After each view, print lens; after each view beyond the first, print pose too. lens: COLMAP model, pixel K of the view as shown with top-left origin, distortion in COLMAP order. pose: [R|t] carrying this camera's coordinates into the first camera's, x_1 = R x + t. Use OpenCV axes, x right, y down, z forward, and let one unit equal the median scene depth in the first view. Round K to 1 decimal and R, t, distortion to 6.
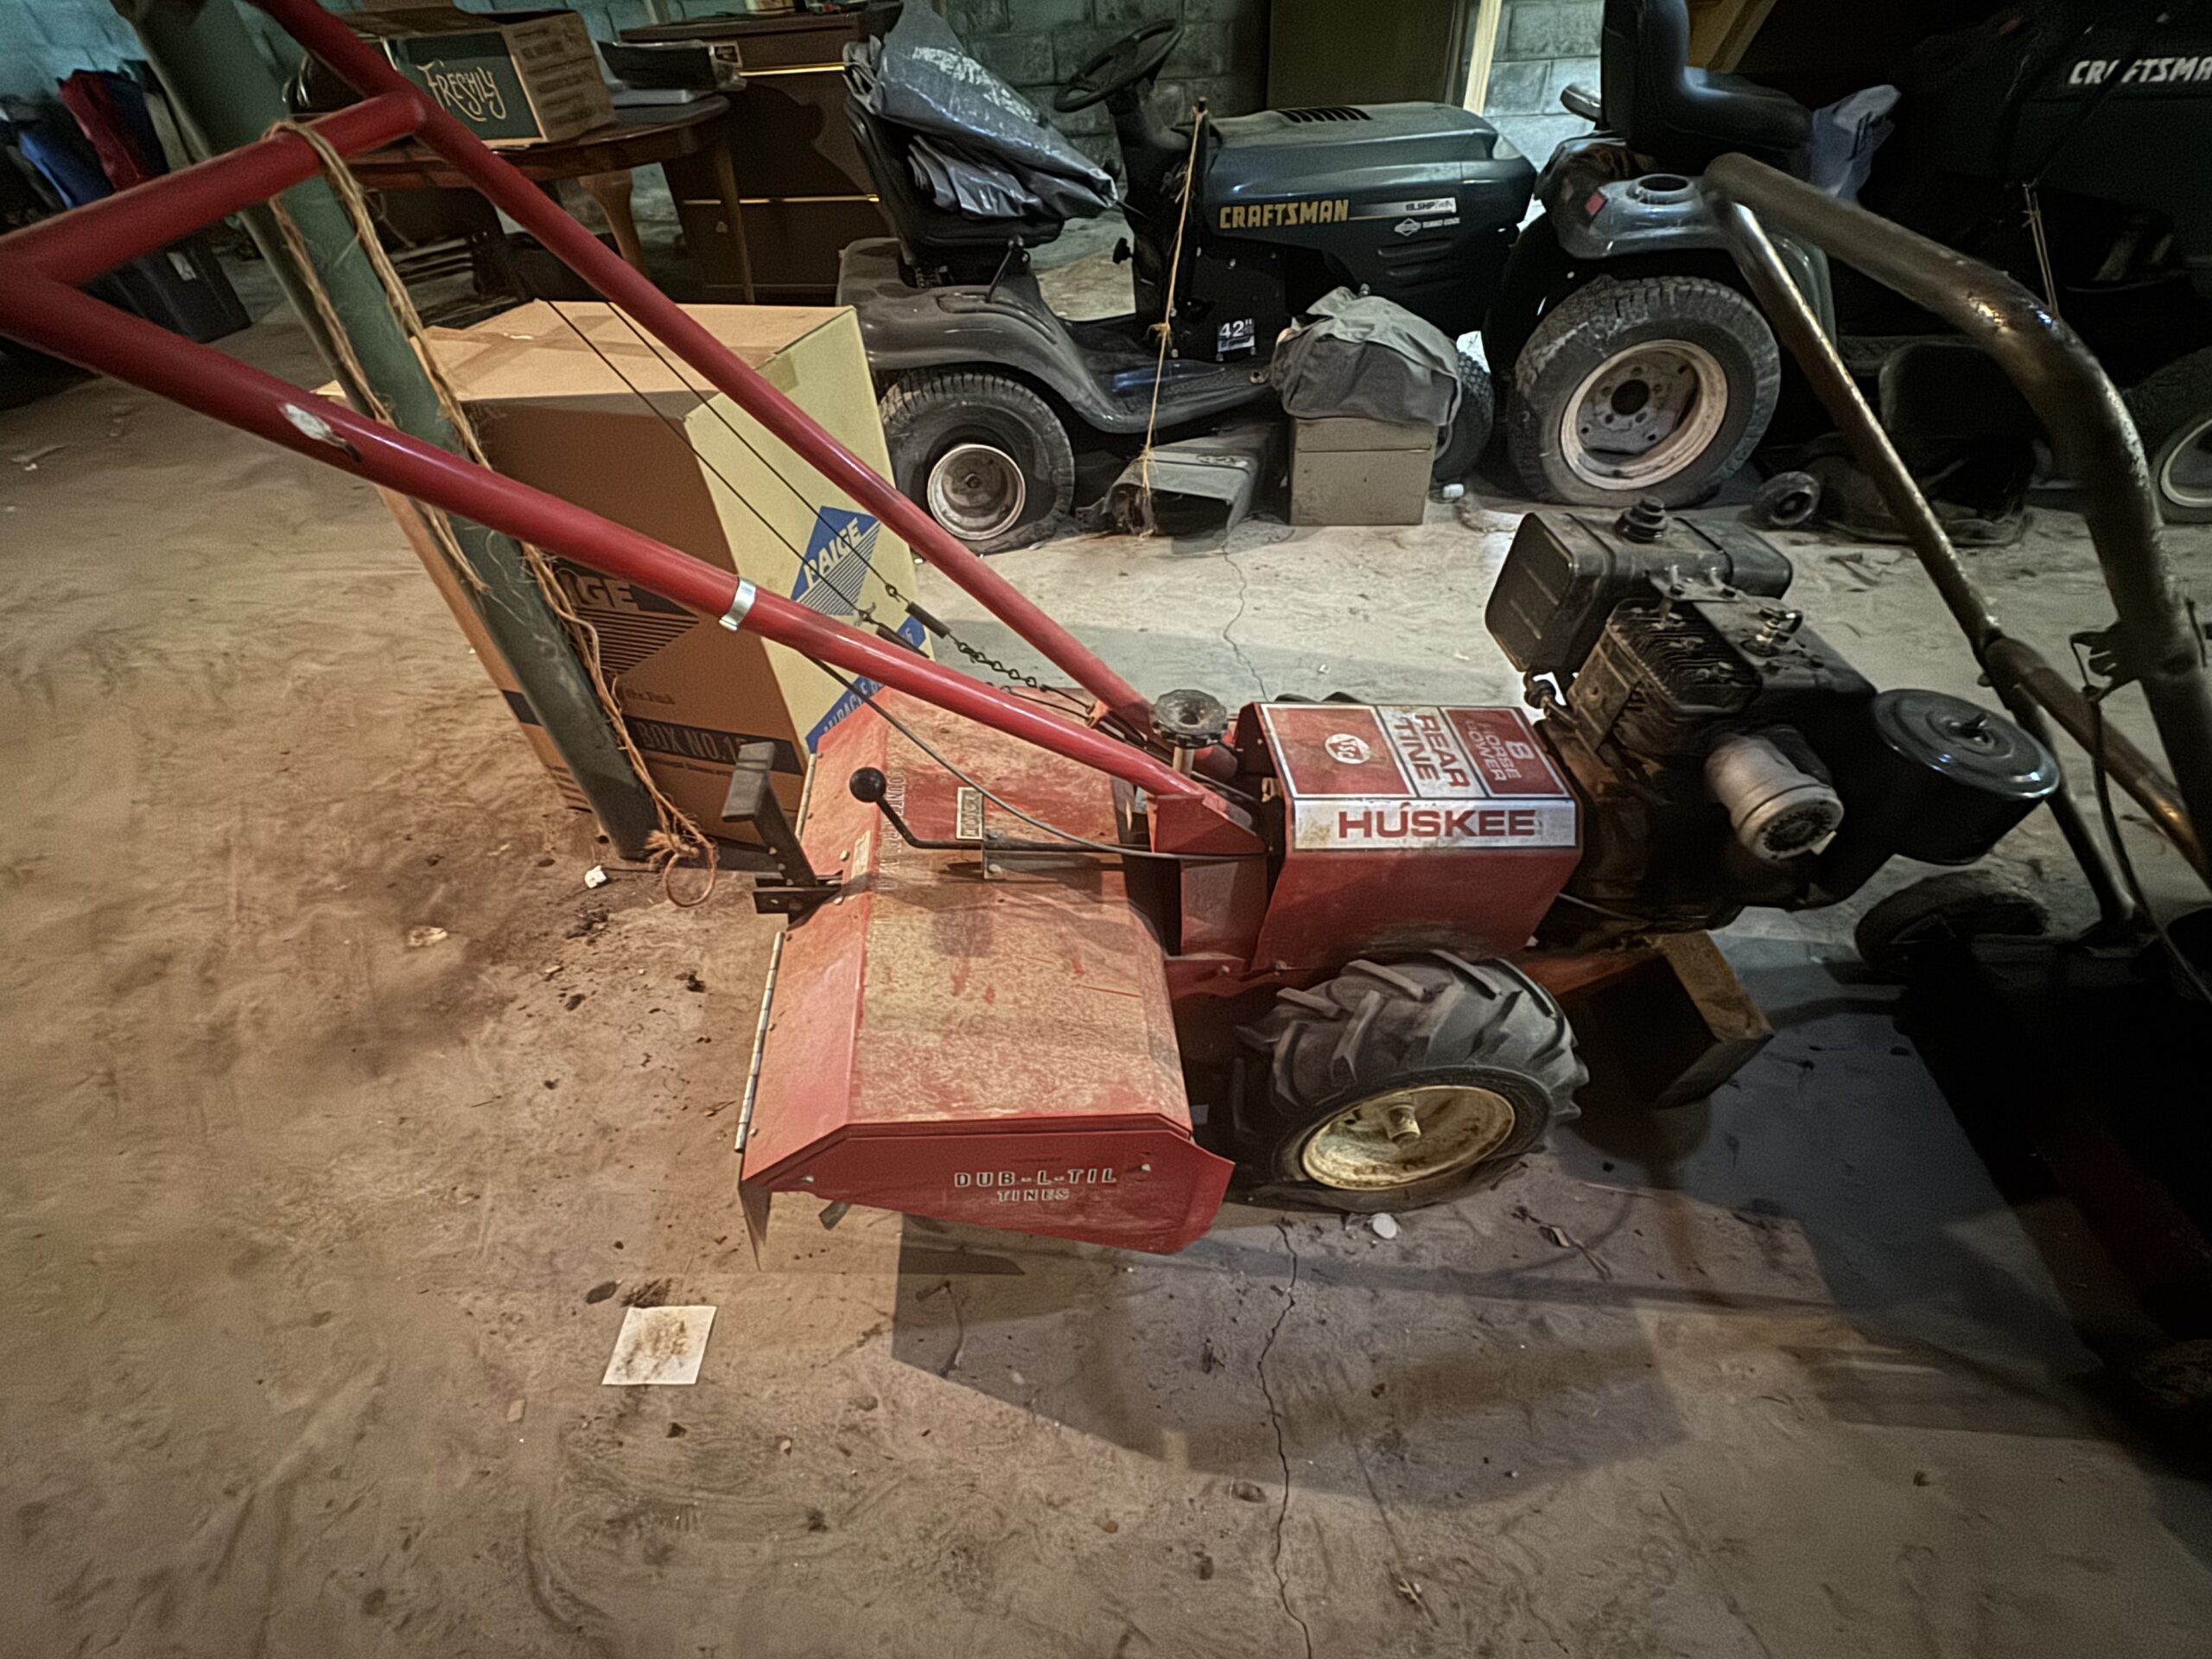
lens RADIAL K [[958.1, 0, 1105.4], [0, 958.1, 834.4], [0, 0, 1]] dist [-0.004831, 0.000446]
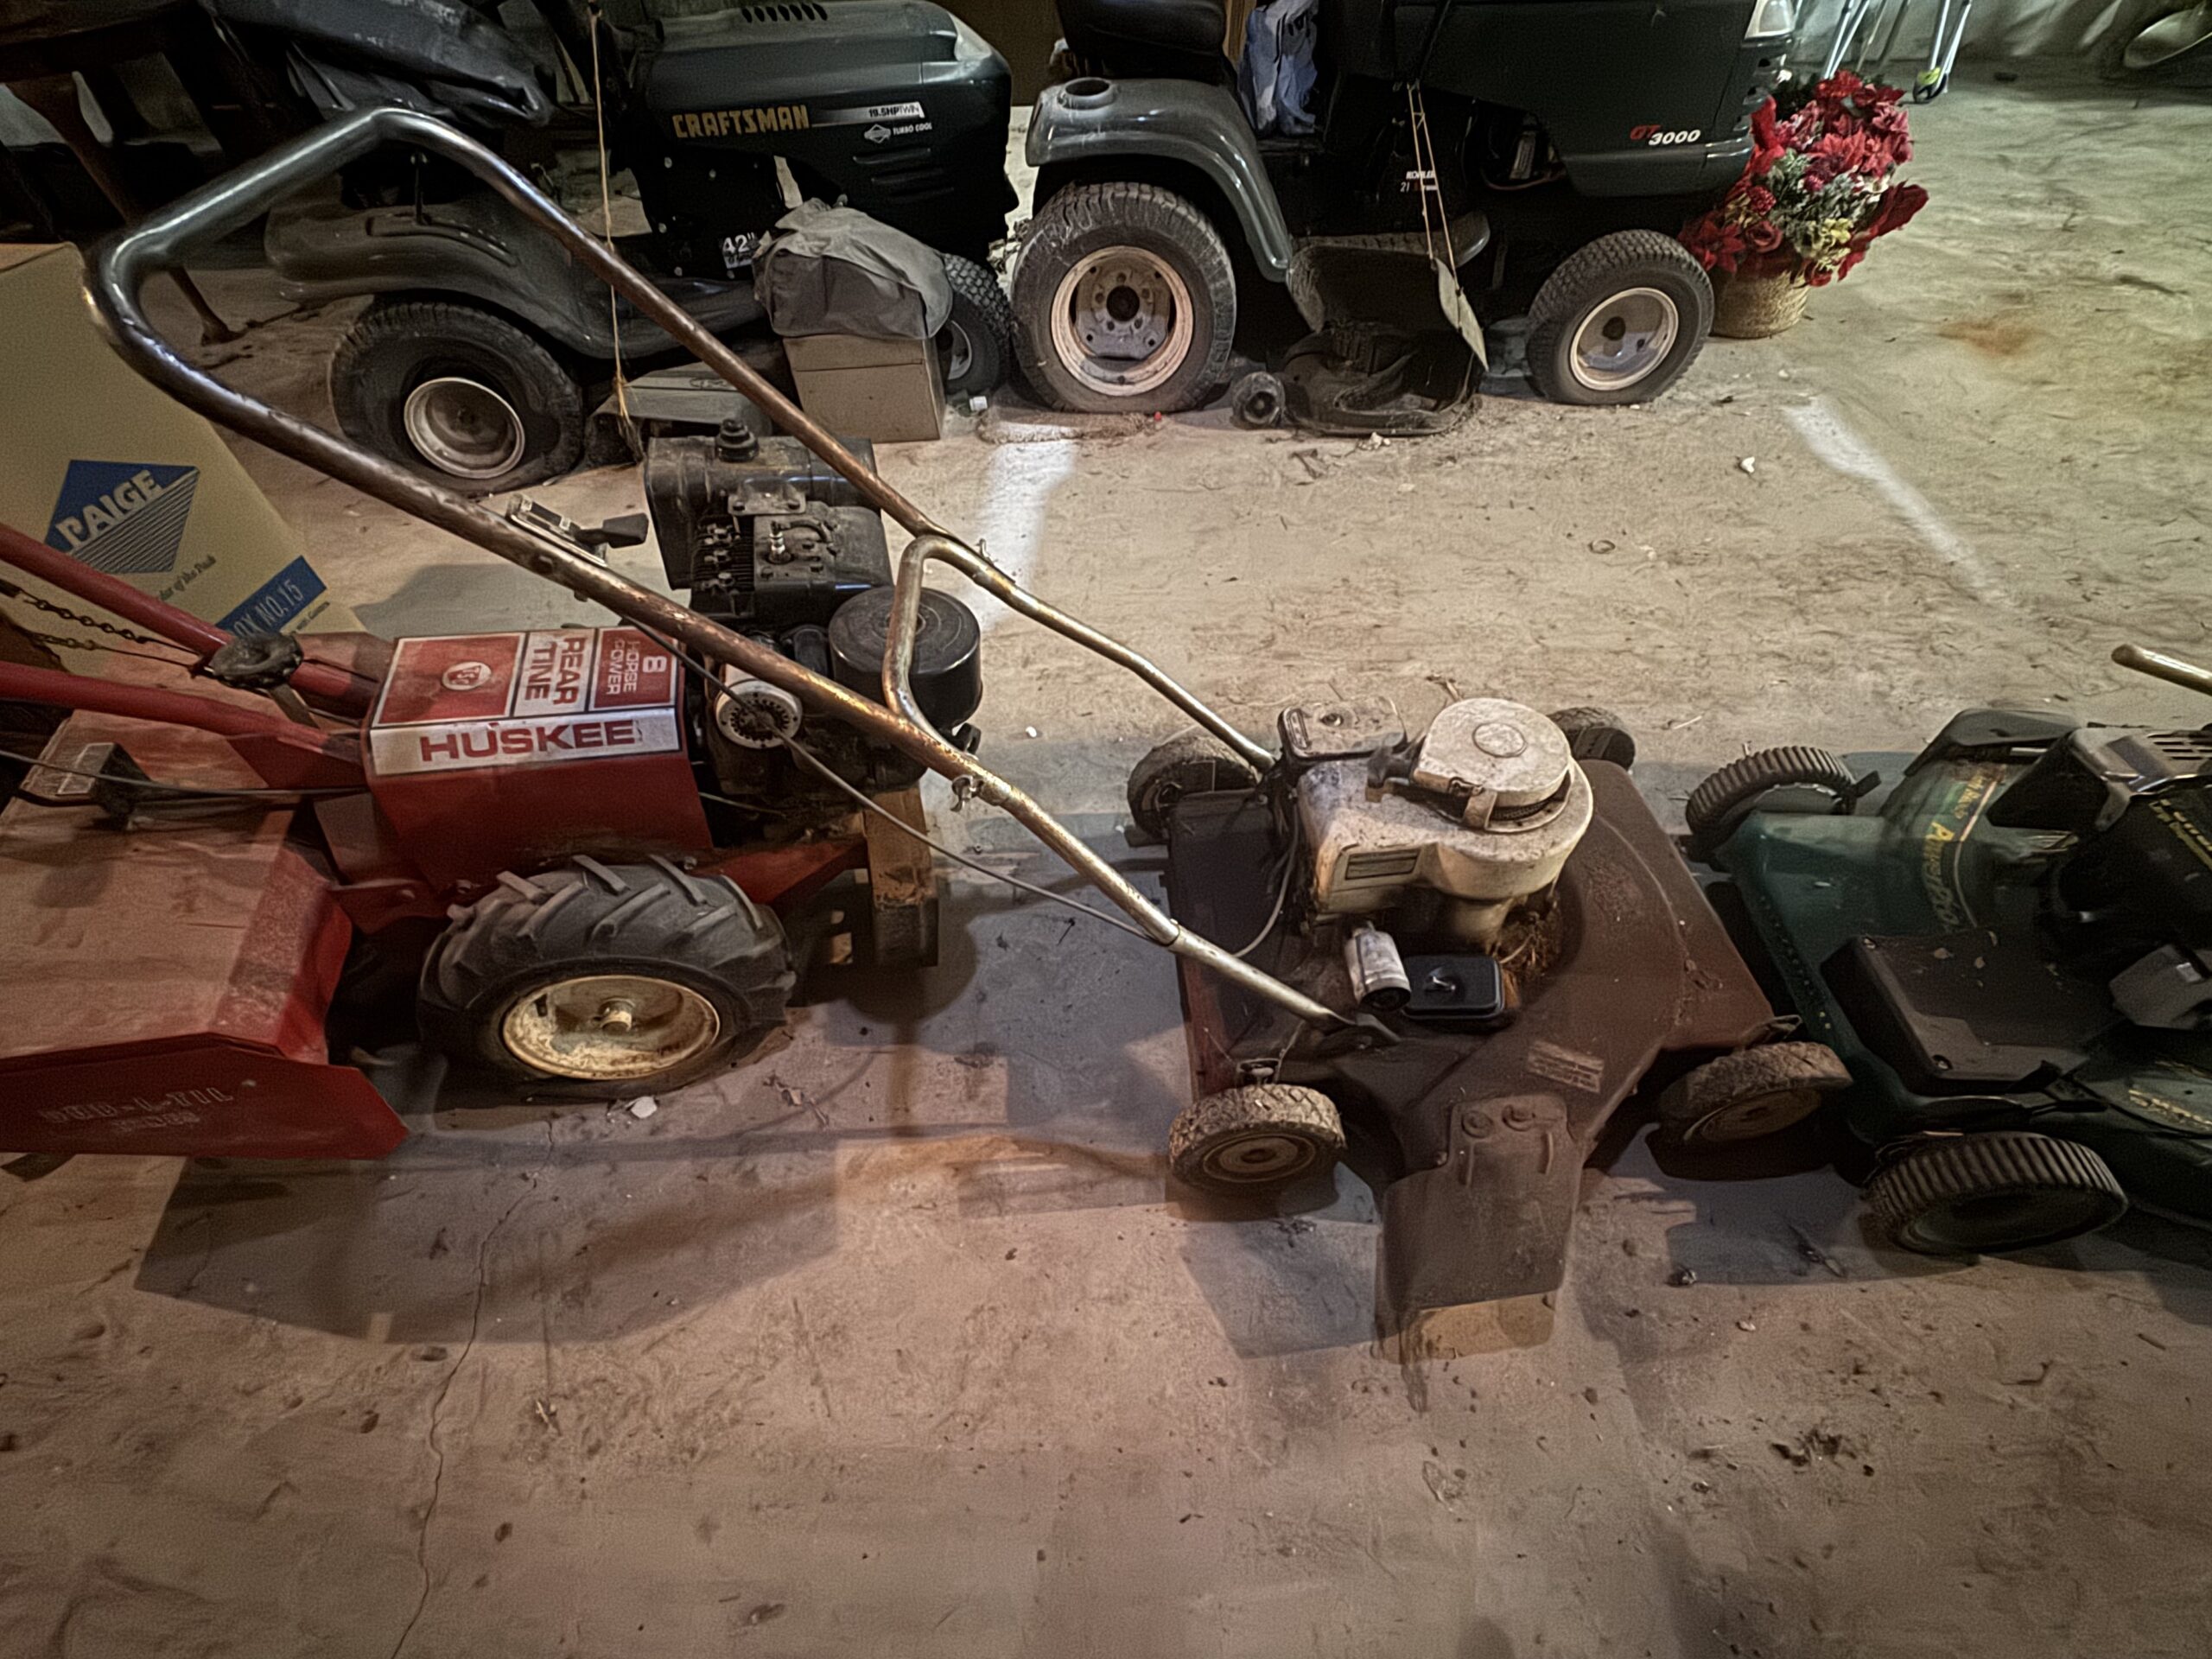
lens RADIAL K [[958.1, 0, 1115.0], [0, 958.1, 836.0], [0, 0, 1]] dist [-0.004831, 0.000446]
pose [[0.988083, -0.097799, 0.118862, 0.727504], [0.087968, 0.992462, 0.085326, 0.052705], [-0.126311, -0.073853, 0.989238, -0.134769]]
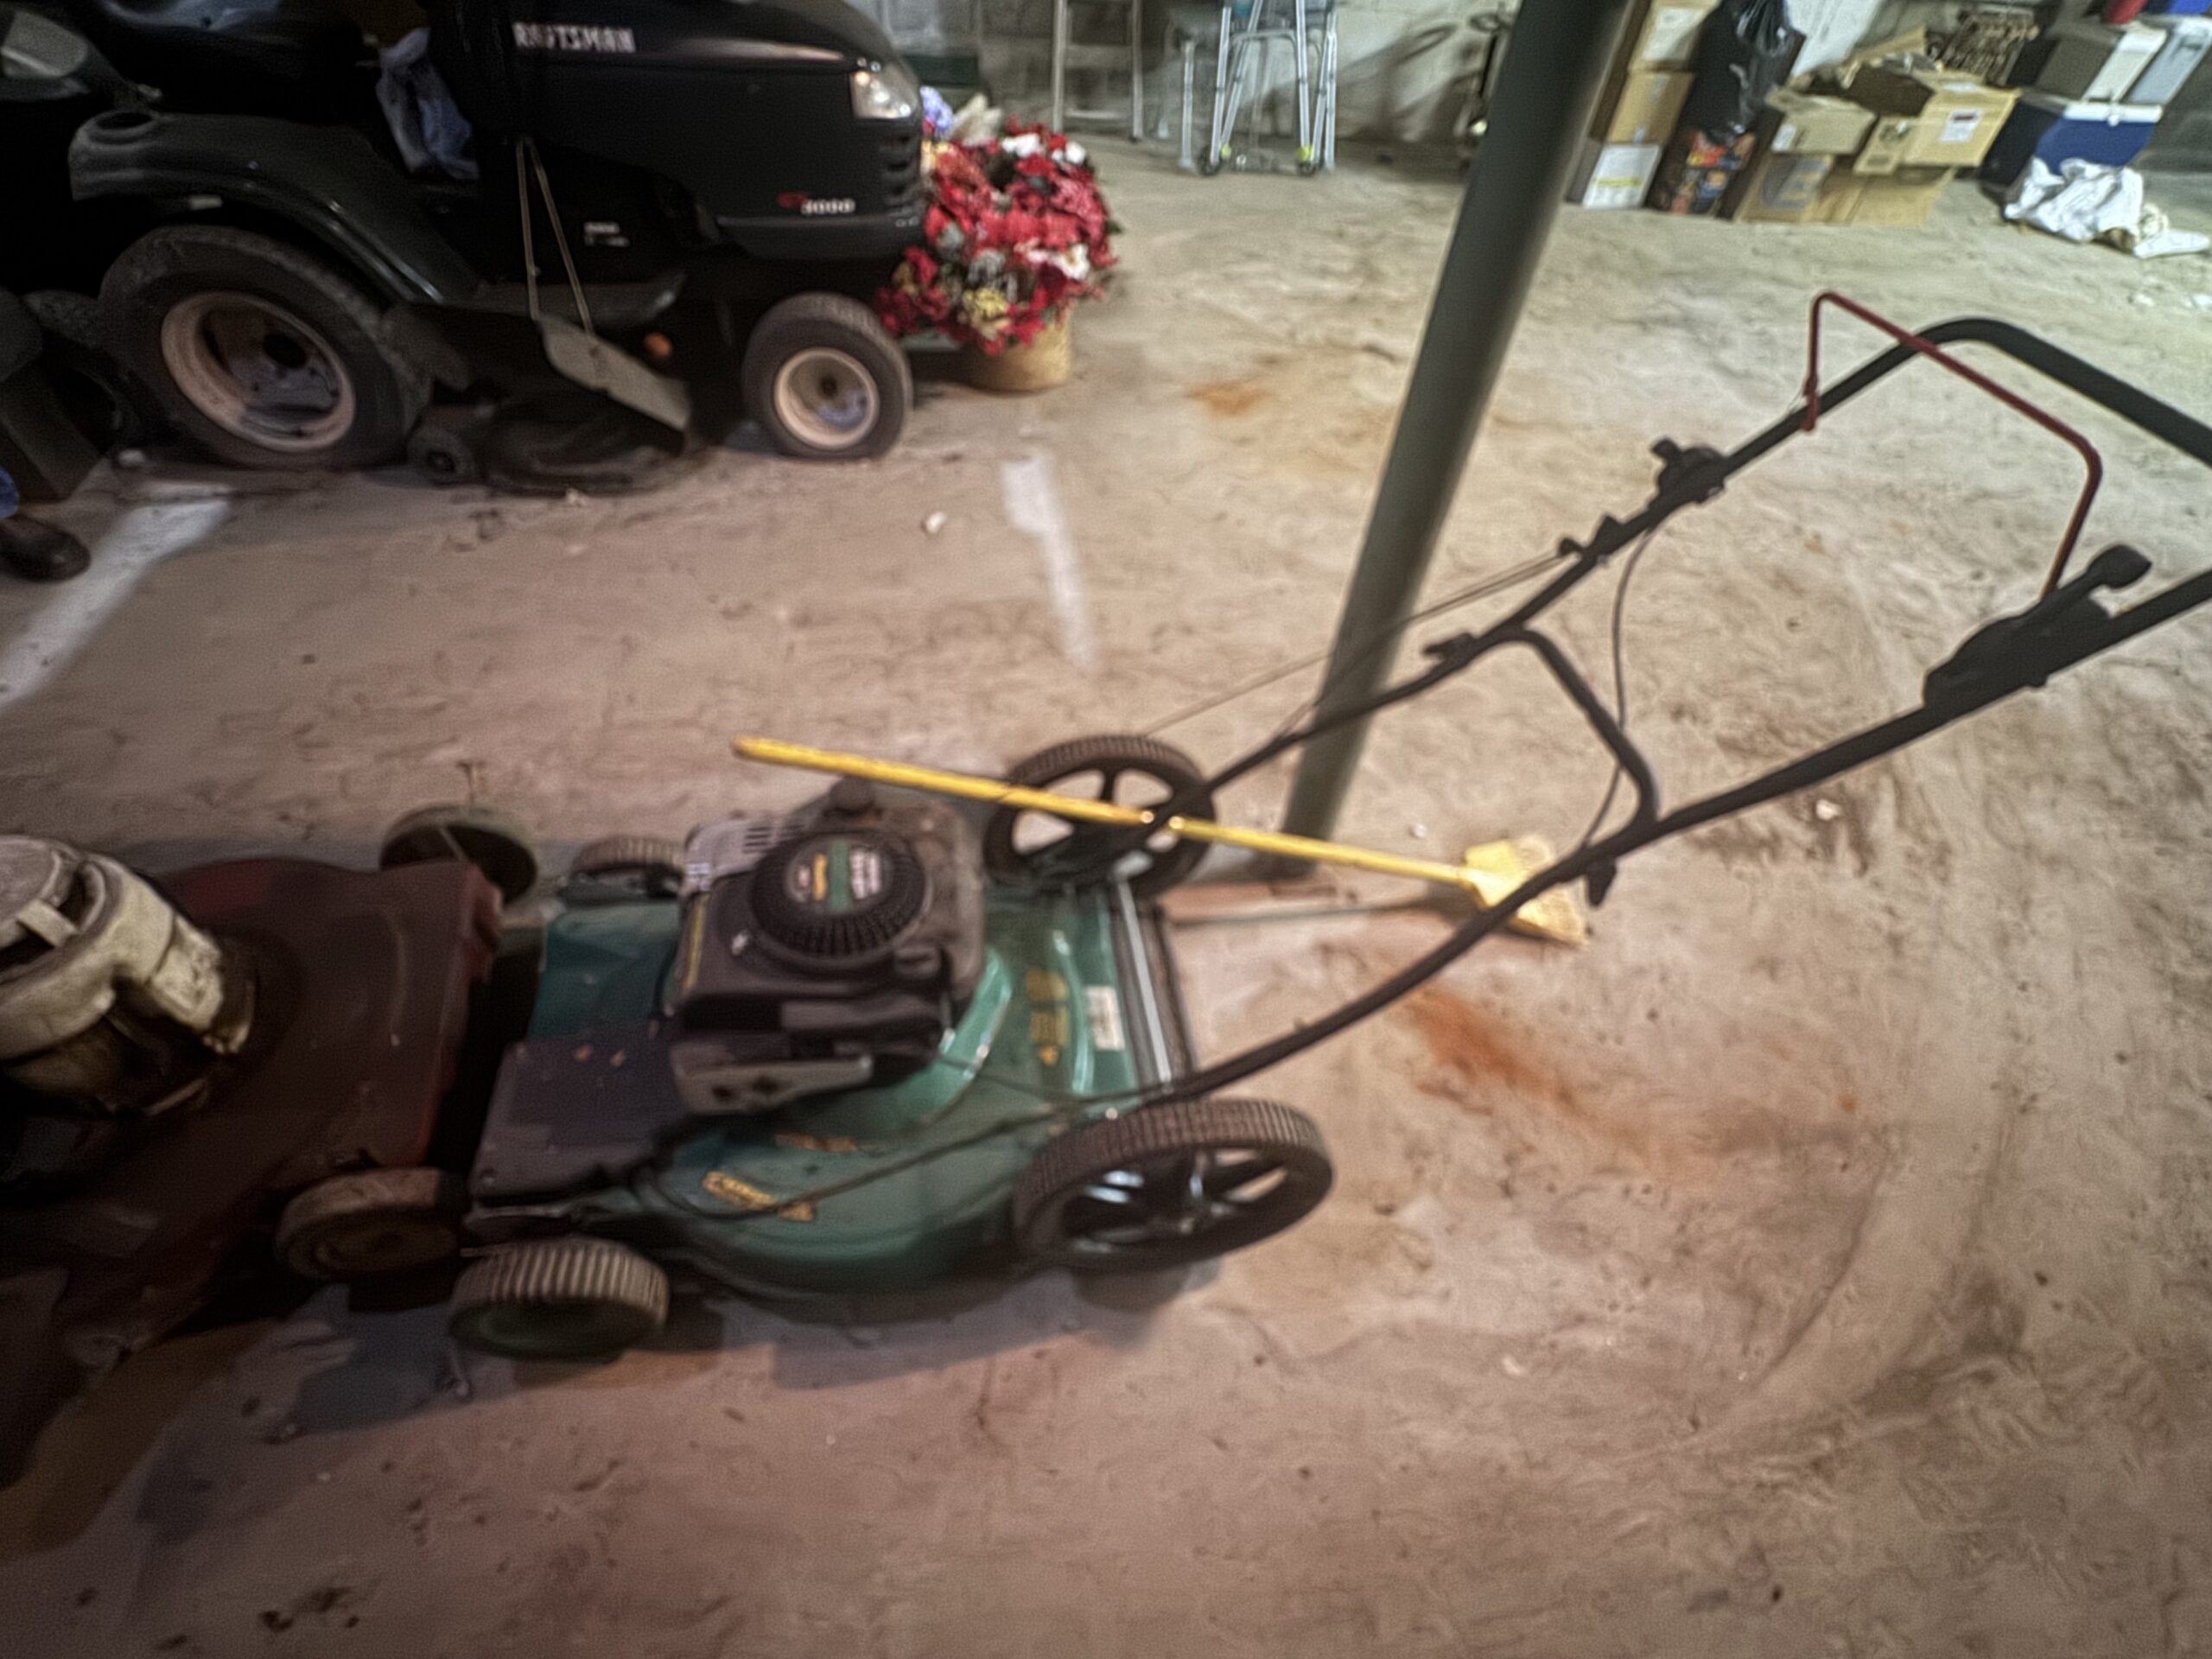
lens RADIAL K [[958.1, 0, 1110.7], [0, 958.1, 832.2], [0, 0, 1]] dist [-0.004831, 0.000446]
pose [[0.931387, -0.169618, 0.322101, 1.871863], [0.145929, 0.984577, 0.096508, 0.086145], [-0.333502, -0.042882, 0.941774, -0.381889]]
